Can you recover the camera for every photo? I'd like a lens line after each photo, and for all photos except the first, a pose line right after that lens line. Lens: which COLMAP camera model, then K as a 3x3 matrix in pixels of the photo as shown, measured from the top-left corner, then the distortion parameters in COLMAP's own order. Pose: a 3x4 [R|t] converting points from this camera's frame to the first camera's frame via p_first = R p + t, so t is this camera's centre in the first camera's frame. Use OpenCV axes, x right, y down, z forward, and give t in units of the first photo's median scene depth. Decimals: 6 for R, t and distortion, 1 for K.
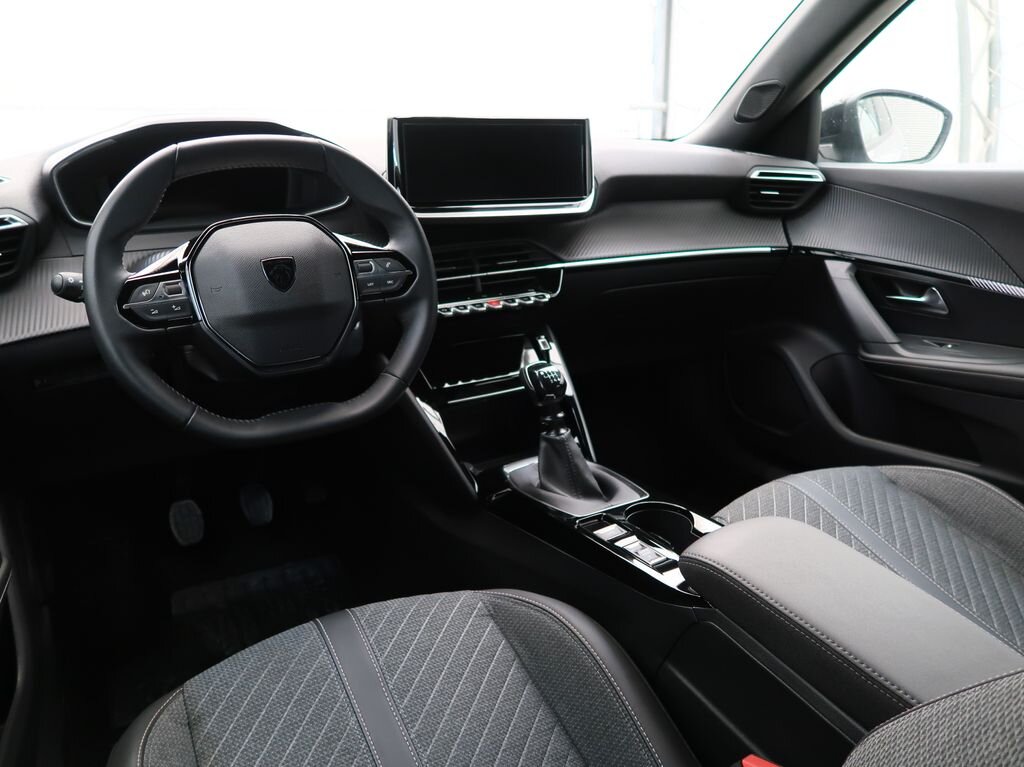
lens RADIAL K [[800.5, 0, 511.6], [0, 800.5, 375.6], [0, 0, 1]] dist [-0.012879, -0.005904]
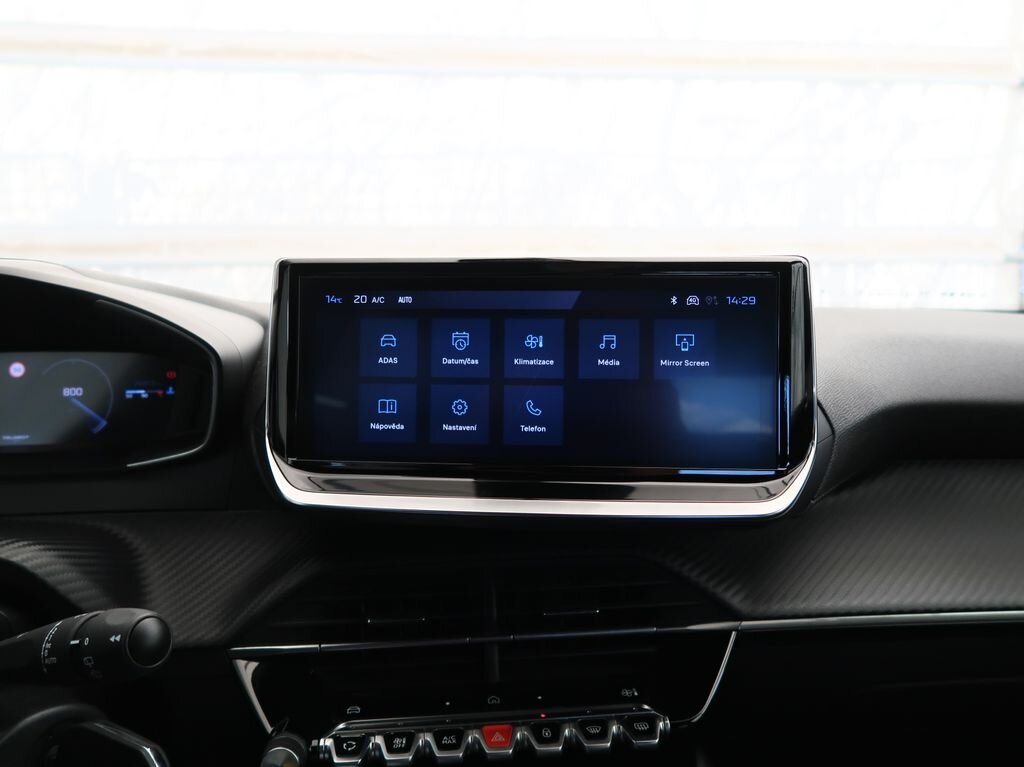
lens RADIAL K [[800.5, 0, 514.5], [0, 800.5, 384.0], [0, 0, 1]] dist [-0.012879, -0.005904]
pose [[0.904003, 0.046110, -0.425033, 0.153504], [-0.119922, 0.981603, -0.148572, -0.221224], [0.410363, 0.185280, 0.892902, 0.712905]]
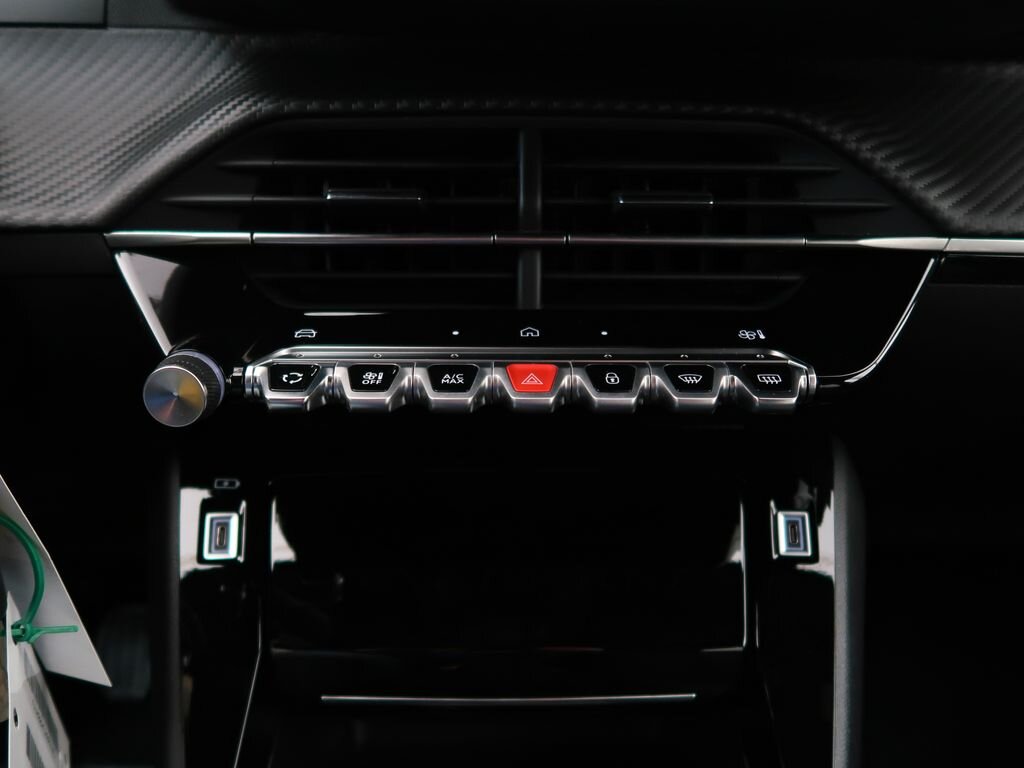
lens RADIAL K [[946.2, 0, 518.9], [0, 946.2, 391.2], [0, 0, 1]] dist [-0.004100, 0.000000]
pose [[0.870748, 0.223589, -0.437956, 0.106485], [-0.167354, 0.972226, 0.163614, -0.146378], [0.462375, -0.069173, 0.883982, 0.846137]]
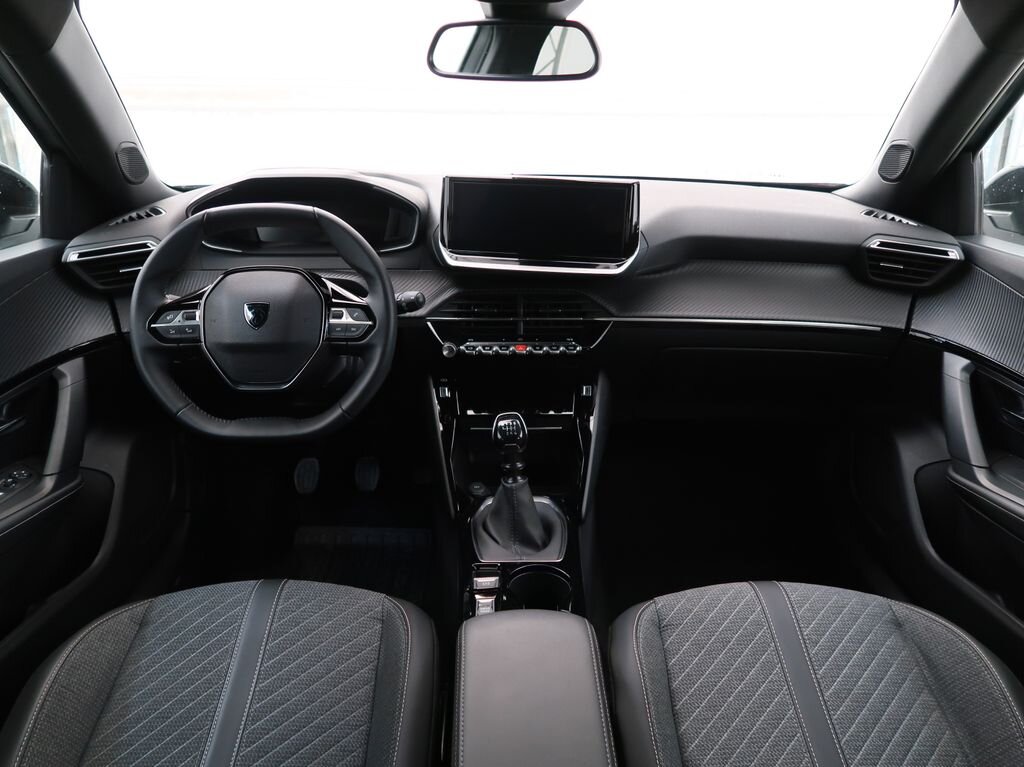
lens RADIAL K [[800.5, 0, 514.7], [0, 800.5, 374.6], [0, 0, 1]] dist [-0.012879, -0.005904]
pose [[0.870033, 0.179130, -0.459299, 0.533302], [-0.160230, 0.983818, 0.080178, -0.157819], [0.466229, 0.003835, 0.884656, 0.037730]]
